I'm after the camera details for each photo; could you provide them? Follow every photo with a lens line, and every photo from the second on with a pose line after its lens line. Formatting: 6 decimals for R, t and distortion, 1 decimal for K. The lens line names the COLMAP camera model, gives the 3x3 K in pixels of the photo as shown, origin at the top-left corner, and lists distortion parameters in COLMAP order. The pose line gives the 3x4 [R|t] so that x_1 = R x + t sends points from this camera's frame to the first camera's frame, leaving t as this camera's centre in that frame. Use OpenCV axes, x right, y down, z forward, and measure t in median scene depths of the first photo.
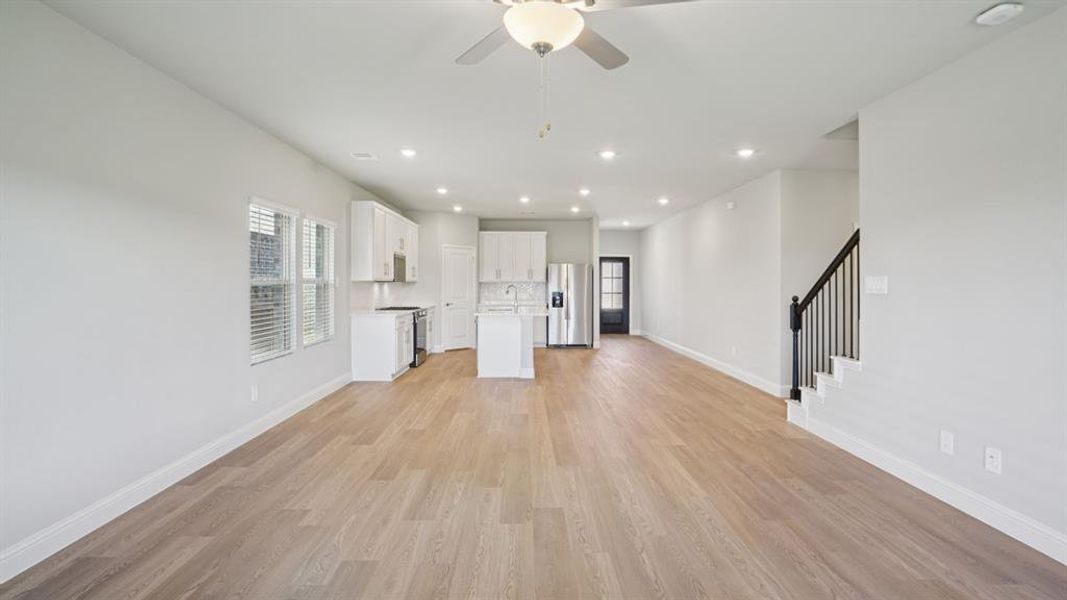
lens RADIAL K [[513.9, 0, 531.8], [0, 513.9, 289.0], [0, 0, 1]] dist [-0.055902, 0.024499]
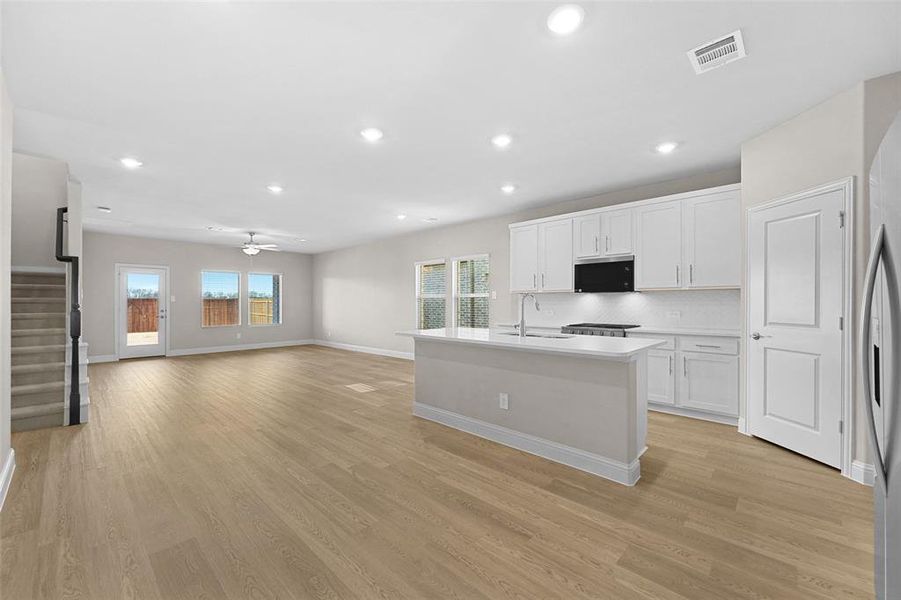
lens RADIAL K [[359.8, 0, 444.1], [0, 359.8, 301.9], [0, 0, 1]] dist [0.003914, 0.000529]
pose [[-0.707213, -0.003057, -0.706994, 0.259127], [-0.008710, 0.999952, 0.004389, 0.000571], [0.706947, 0.009262, -0.707206, 1.030135]]
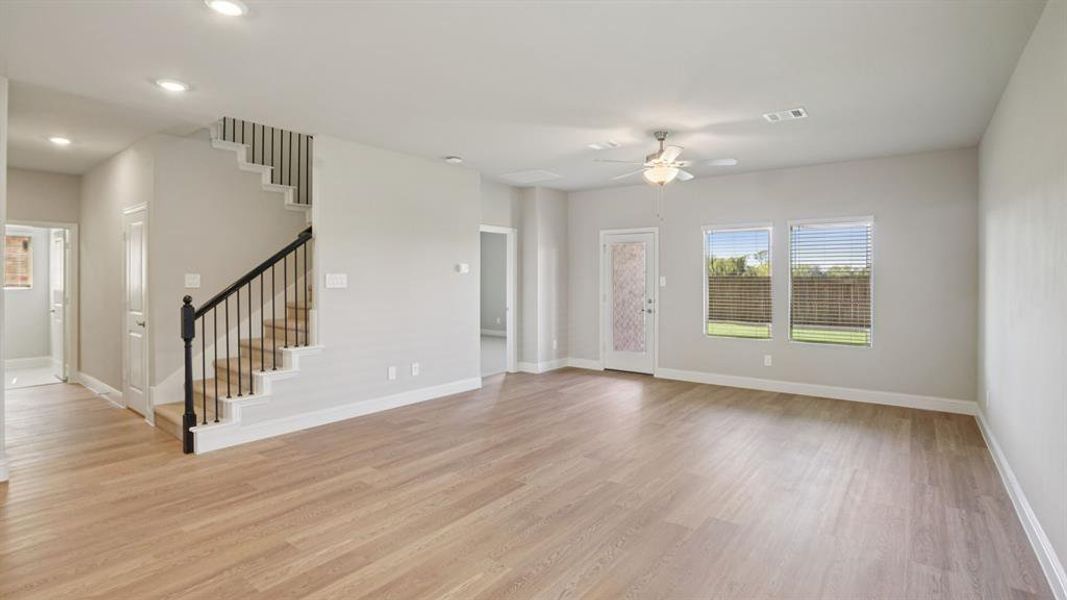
lens RADIAL K [[513.9, 0, 531.8], [0, 513.9, 289.0], [0, 0, 1]] dist [-0.055902, 0.024499]
pose [[-0.781821, -0.018434, 0.623231, -0.196287], [0.002771, 0.999450, 0.033038, -0.011136], [-0.623497, 0.027557, -0.781340, 0.643357]]
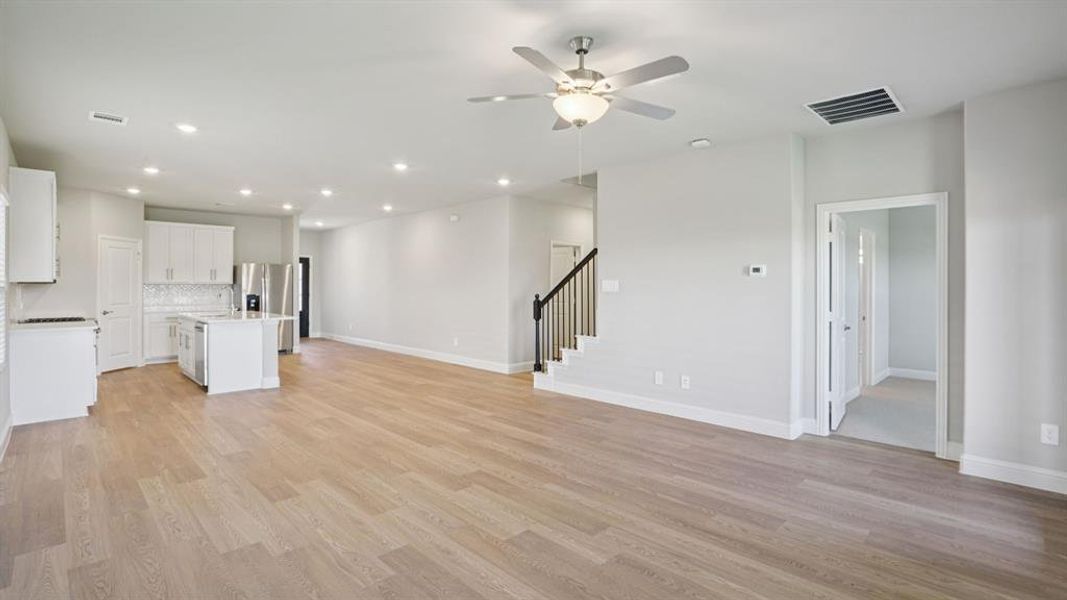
lens RADIAL K [[510.3, 0, 540.6], [0, 510.3, 287.4], [0, 0, 1]] dist [-0.054384, 0.023747]
pose [[0.721090, -0.005018, 0.692823, -0.208157], [0.008574, 0.999962, -0.001682, -0.000884], [-0.692788, 0.007153, 0.721105, 0.007467]]
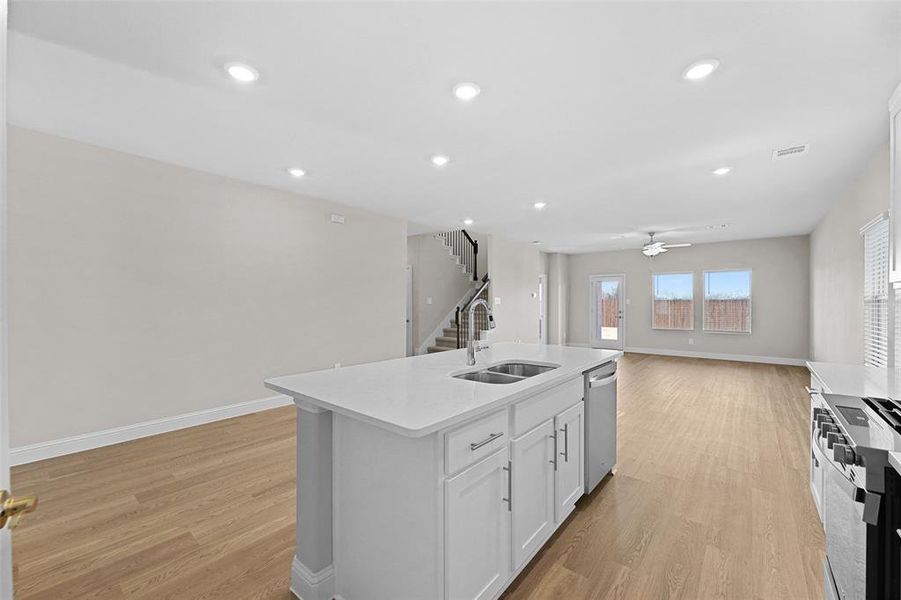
lens RADIAL K [[359.8, 0, 444.1], [0, 359.8, 301.9], [0, 0, 1]] dist [0.003914, 0.000529]
pose [[-0.751898, -0.001815, 0.659277, -0.160380], [0.004643, 0.999957, 0.008049, -0.007051], [-0.659263, 0.009113, -0.751857, 1.026042]]
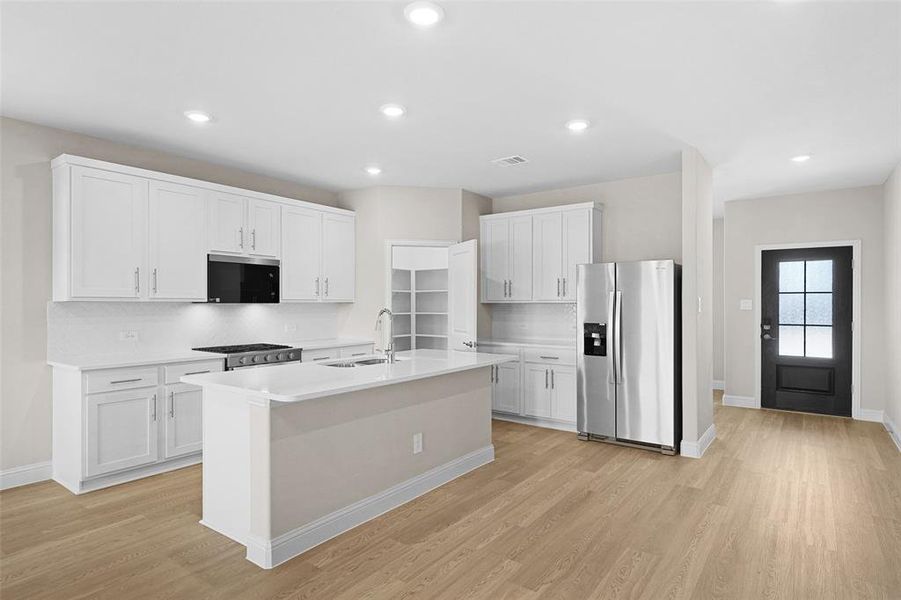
lens RADIAL K [[495.5, 0, 446.6], [0, 495.5, 304.2], [0, 0, 1]] dist [0.009018, 0.000441]
pose [[0.793782, -0.002663, -0.608196, 0.229553], [-0.004284, 0.999941, -0.009970, -0.006693], [0.608187, 0.010520, 0.793724, 0.580815]]
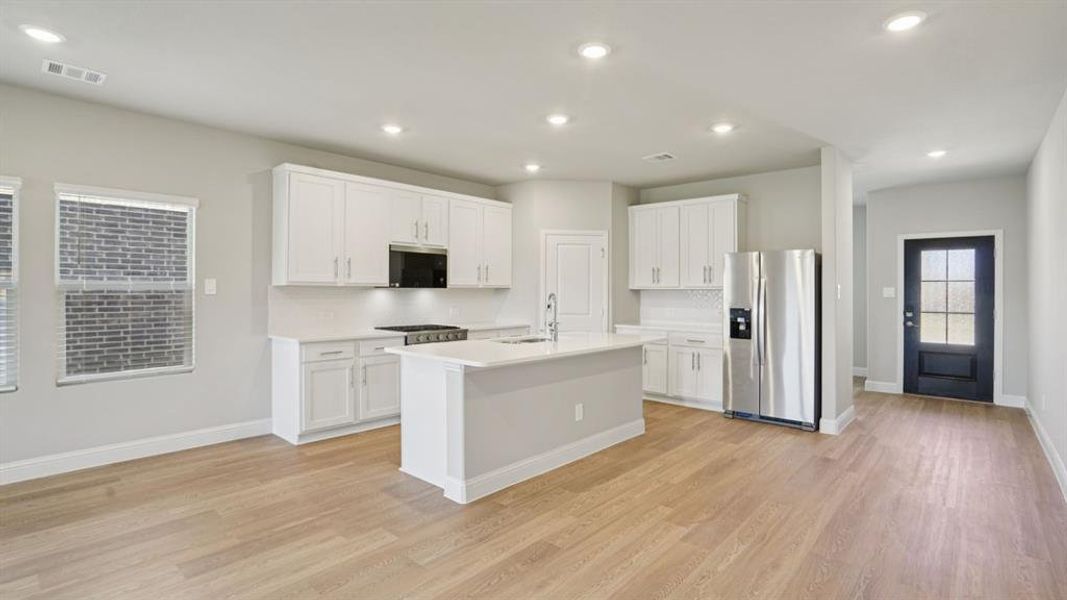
lens RADIAL K [[510.3, 0, 540.6], [0, 510.3, 287.4], [0, 0, 1]] dist [-0.054384, 0.023747]
pose [[0.738830, -0.004398, -0.673878, 0.251191], [-0.010682, 0.999777, -0.018237, -0.003581], [0.673807, 0.020673, 0.738618, 0.525386]]
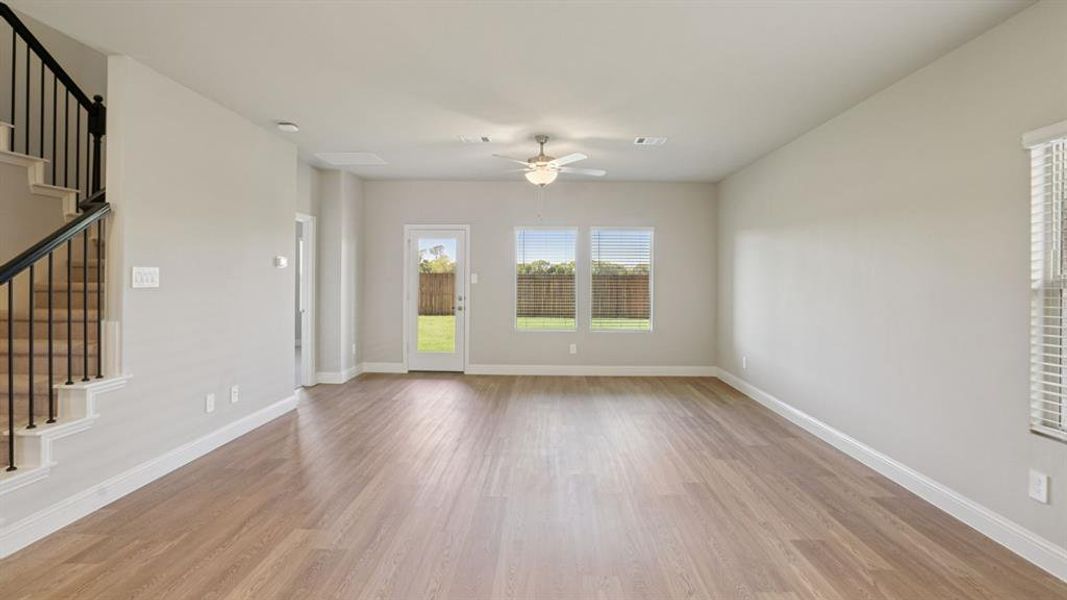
lens RADIAL K [[518.6, 0, 527.8], [0, 518.6, 278.2], [0, 0, 1]] dist [-0.003414, 0.000412]
pose [[-0.998235, -0.011822, 0.058193, -0.011532], [-0.010922, 0.999816, 0.015774, -0.010682], [-0.058368, 0.015111, -0.998181, 0.701103]]
